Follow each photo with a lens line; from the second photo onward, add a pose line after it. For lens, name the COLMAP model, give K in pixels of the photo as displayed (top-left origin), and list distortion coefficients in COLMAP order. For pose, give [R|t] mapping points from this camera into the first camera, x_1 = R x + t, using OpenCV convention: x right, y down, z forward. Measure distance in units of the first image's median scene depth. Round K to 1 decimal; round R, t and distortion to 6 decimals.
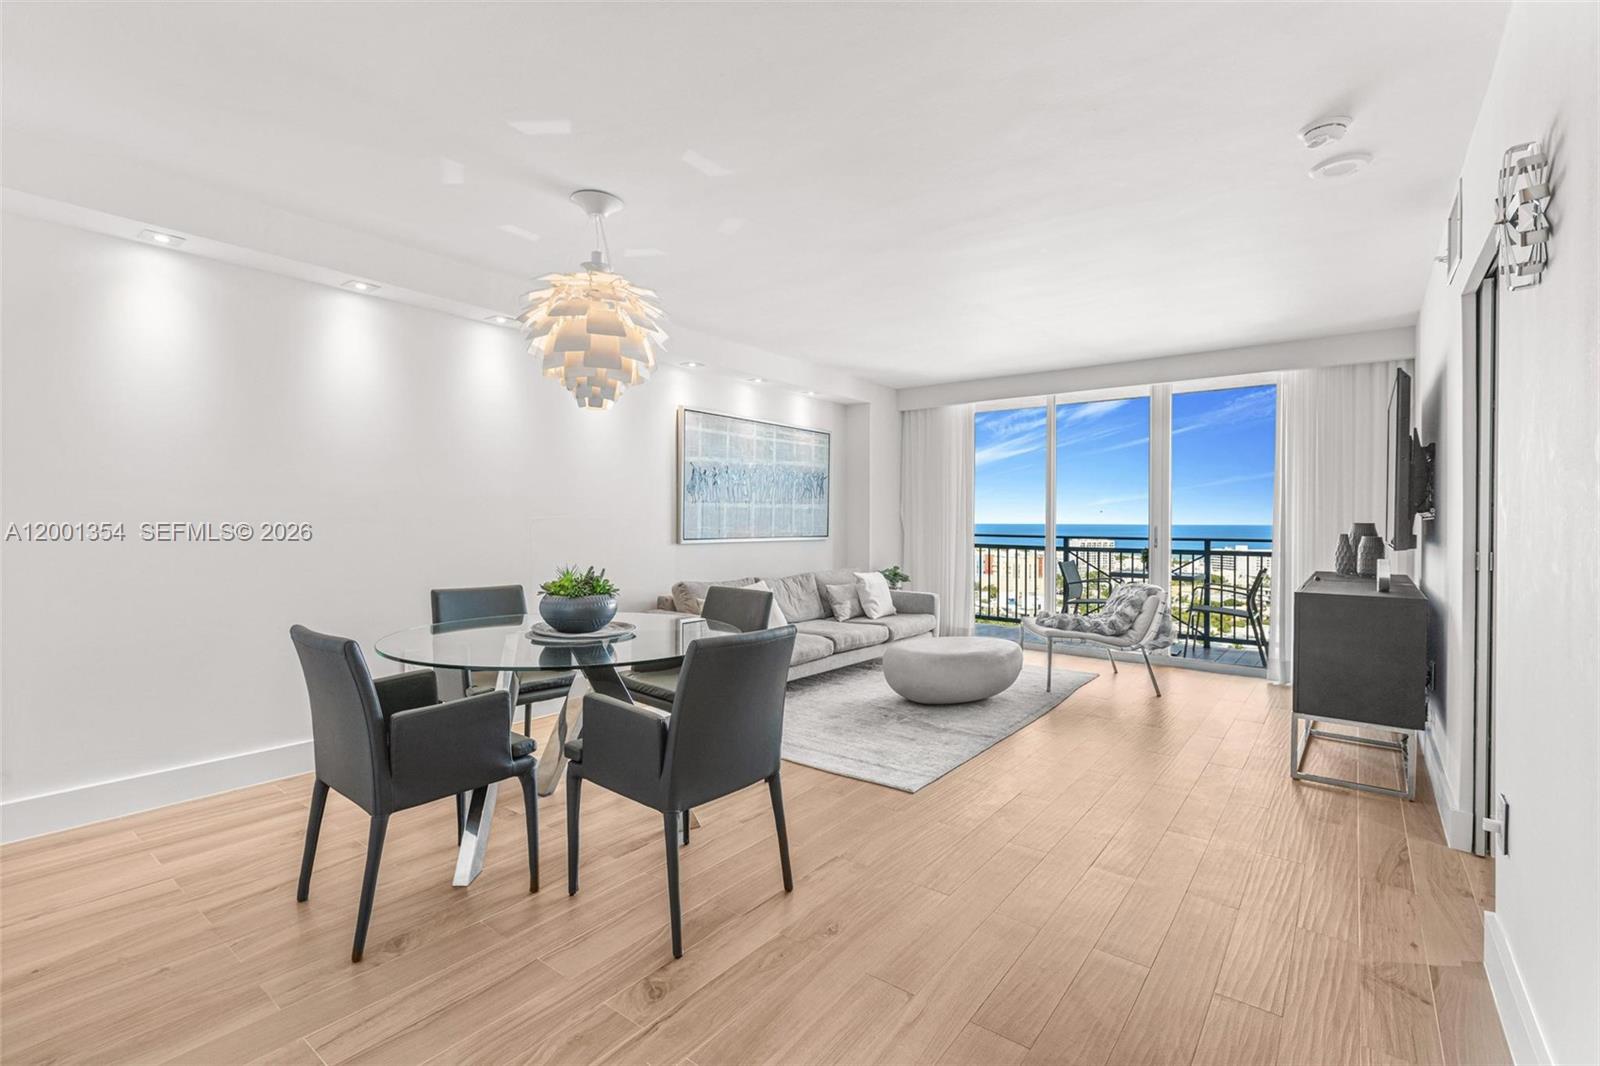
lens RADIAL K [[725.0, 0, 789.3], [0, 725.0, 523.1], [0, 0, 1]] dist [0.000474, -0.000104]
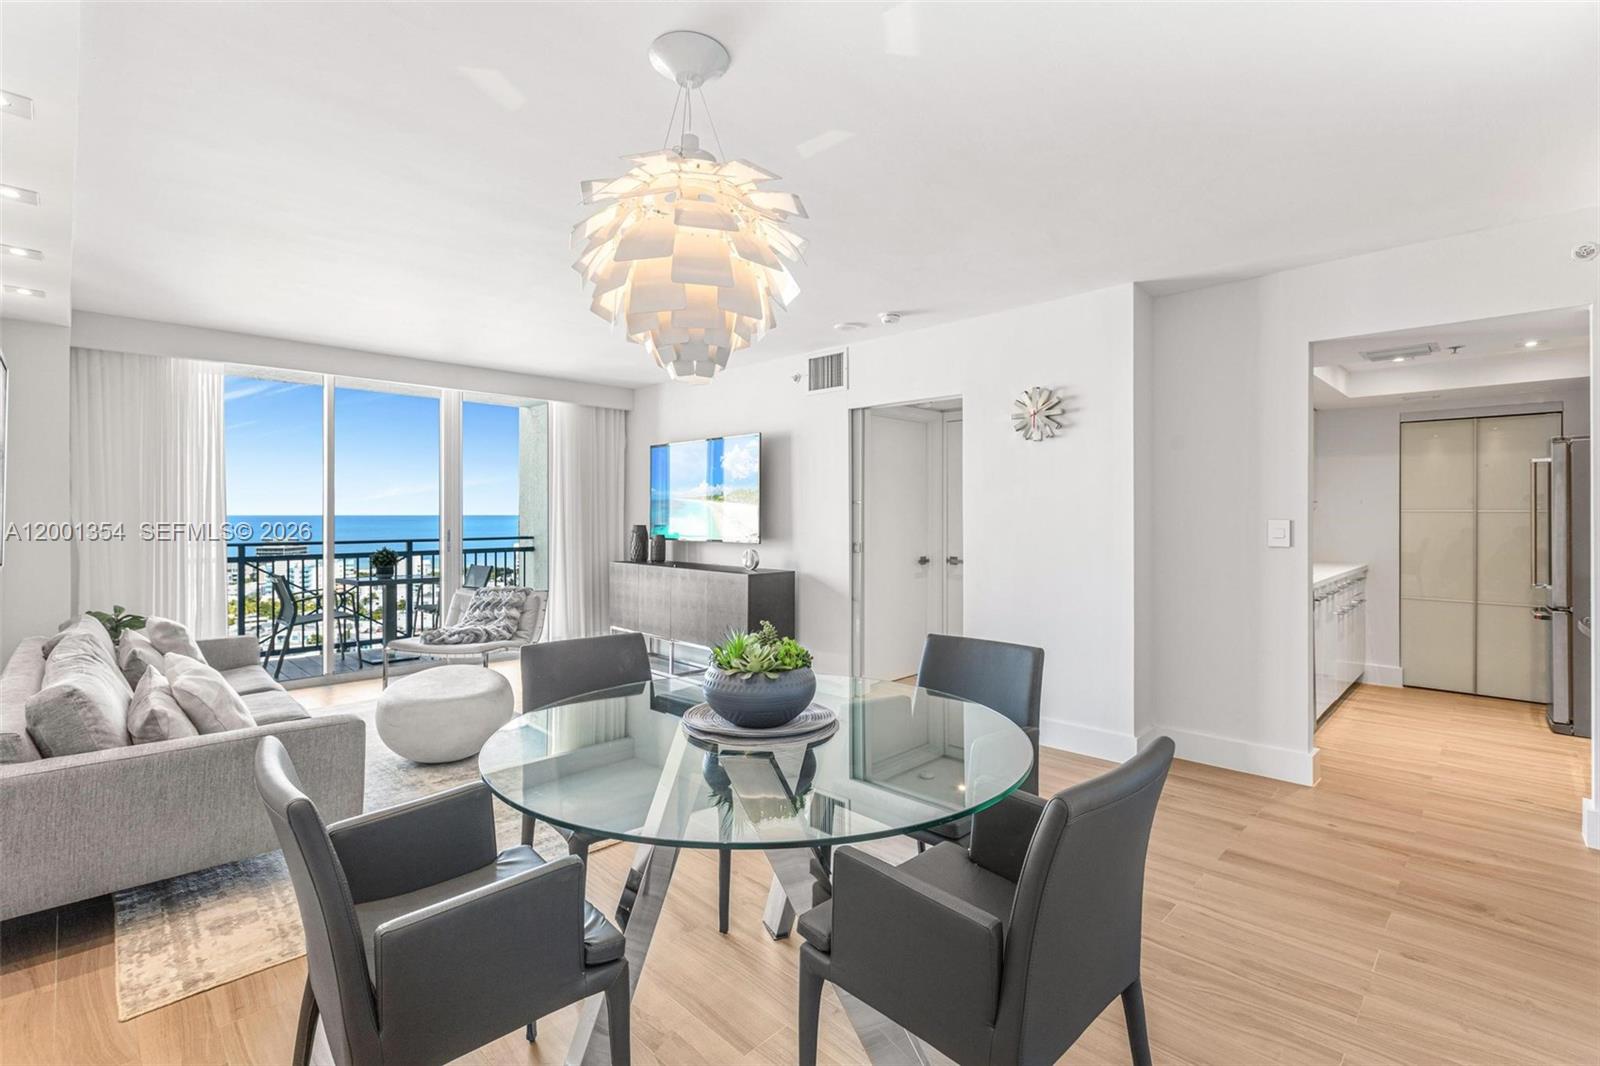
lens RADIAL K [[719.5, 0, 786.6], [0, 719.5, 521.4], [0, 0, 1]] dist [0.003900, -0.000065]
pose [[0.119401, -0.015524, 0.992725, -0.443695], [0.003316, 0.999878, 0.015237, -0.021751], [-0.992841, 0.001473, 0.119438, 0.423598]]
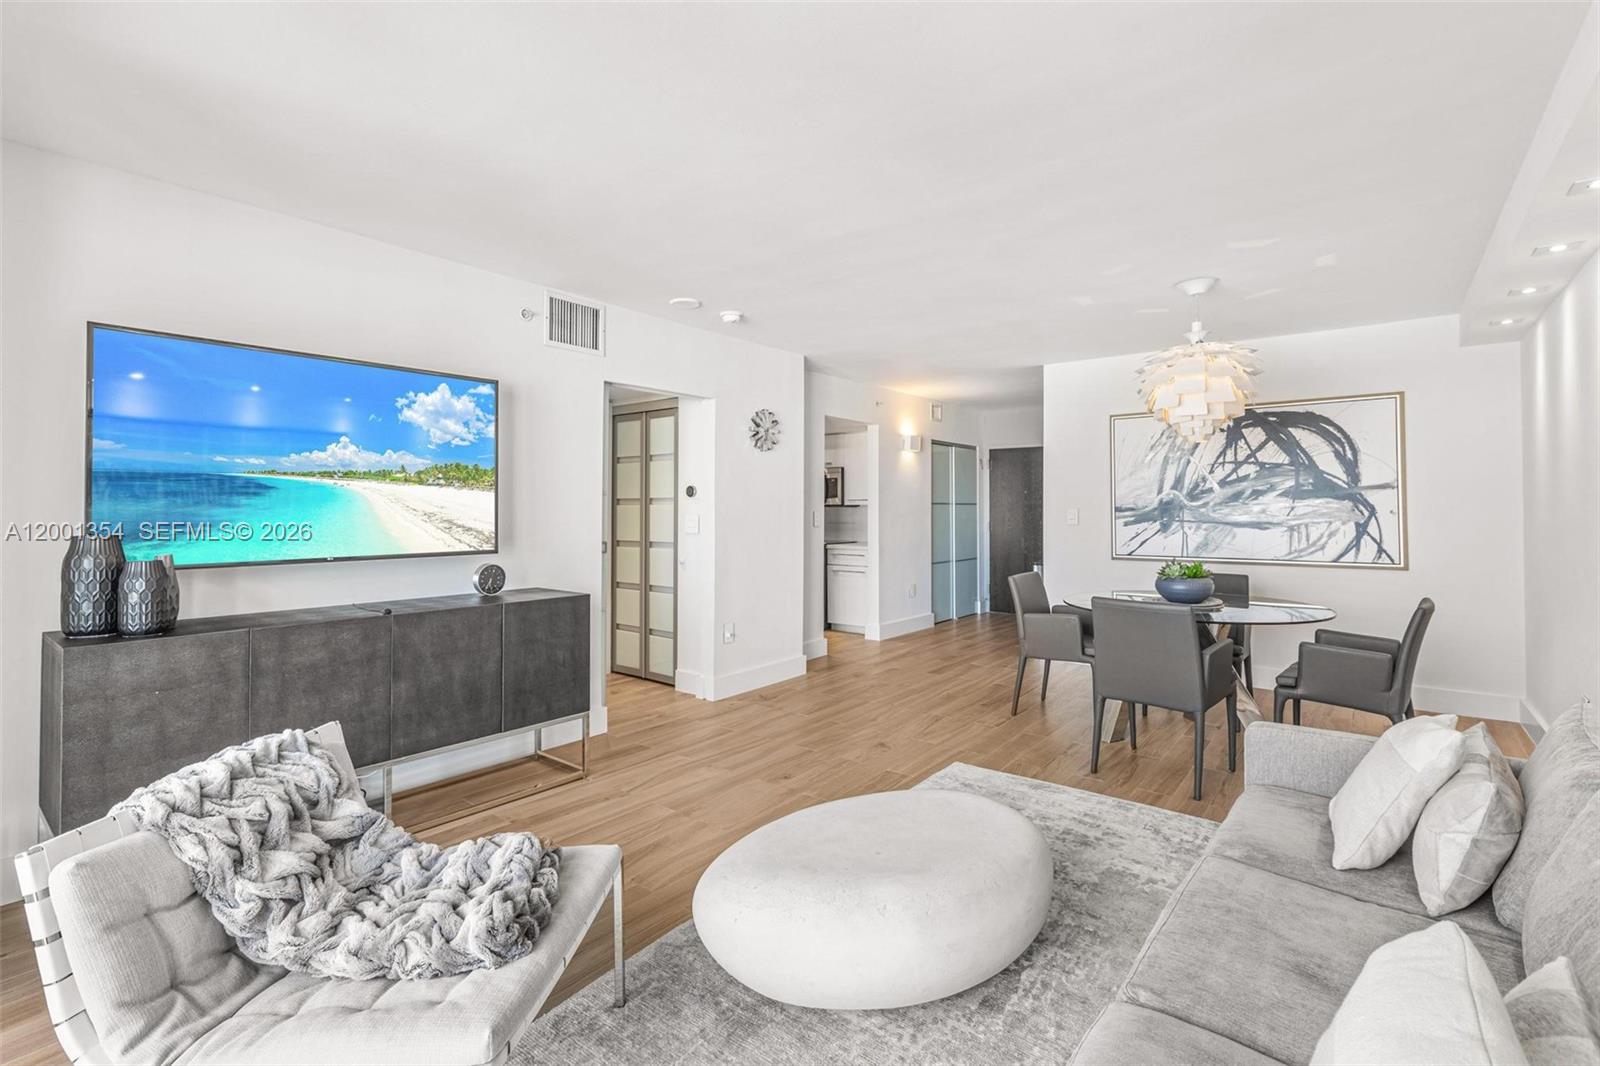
lens RADIAL K [[708.6, 0, 748.6], [0, 708.6, 493.5], [0, 0, 1]] dist [0.001120, 0.000158]
pose [[-0.999815, -0.003025, 0.019012, 0.280799], [-0.003404, 0.999795, -0.019963, -0.018381], [-0.018947, -0.020024, -0.999620, 1.134812]]
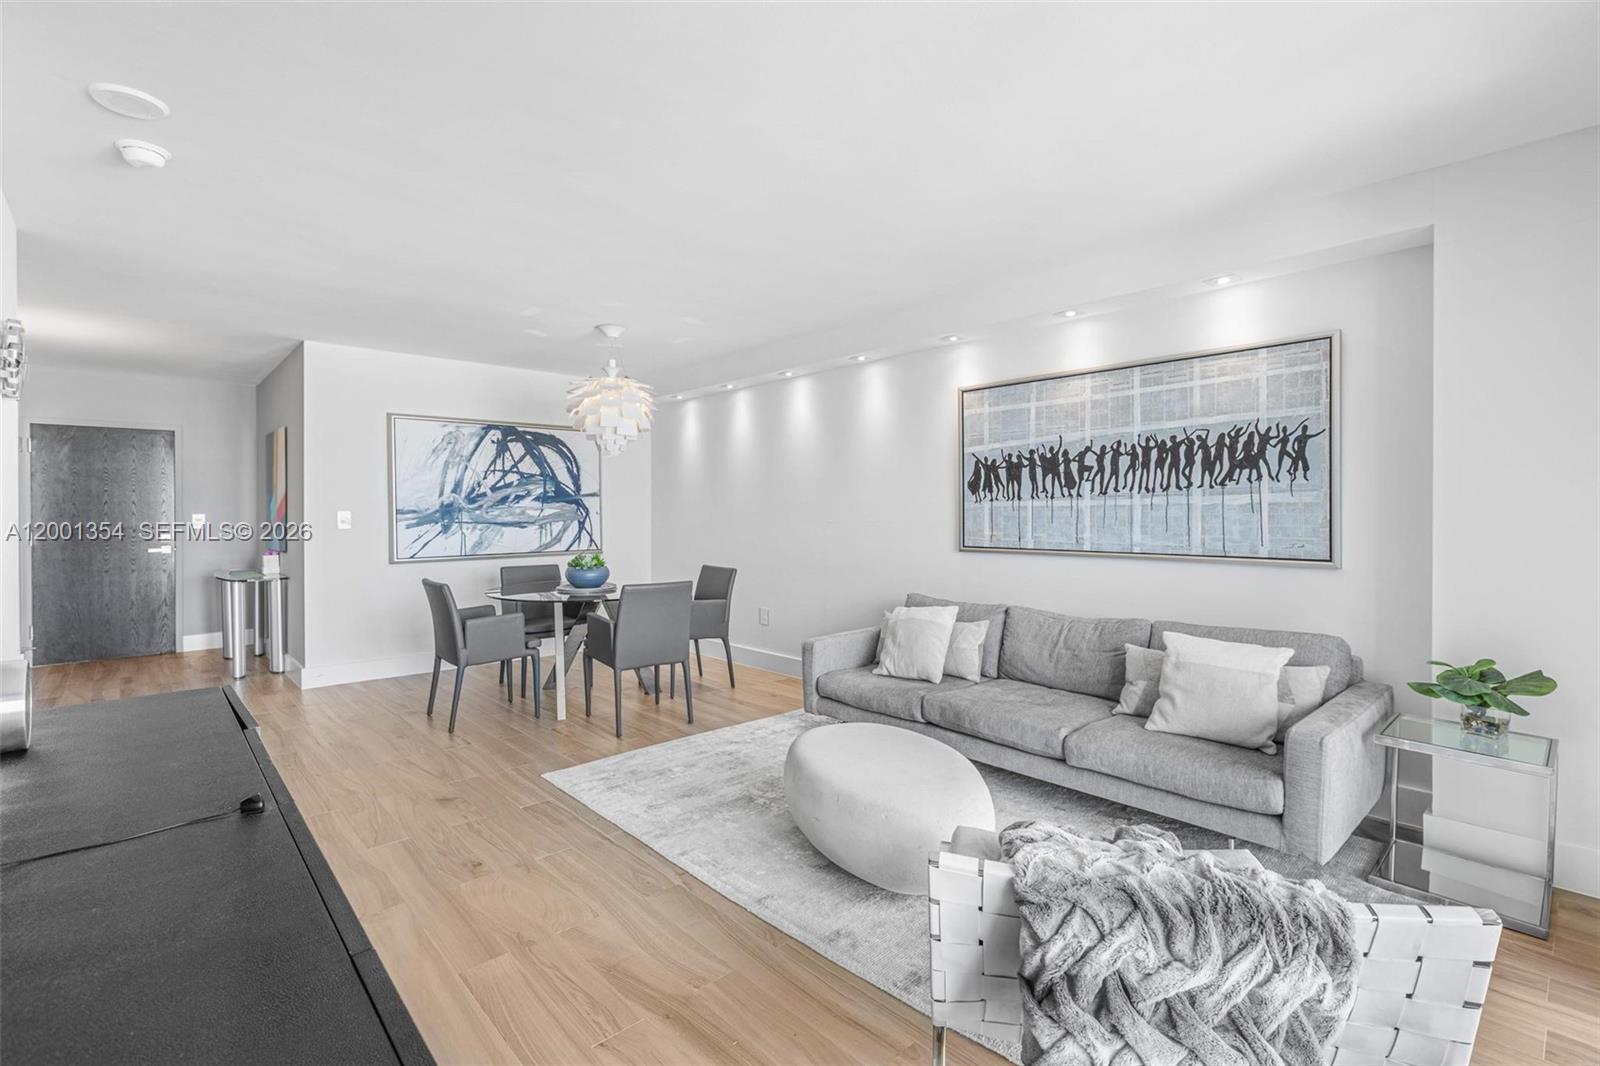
lens RADIAL K [[725.0, 0, 789.3], [0, 725.0, 523.1], [0, 0, 1]] dist [0.000474, -0.000104]
pose [[-0.171254, 0.012983, -0.985141, 0.637846], [0.002298, 0.999916, 0.012778, -0.014108], [0.985224, -0.000075, -0.171269, 0.838567]]
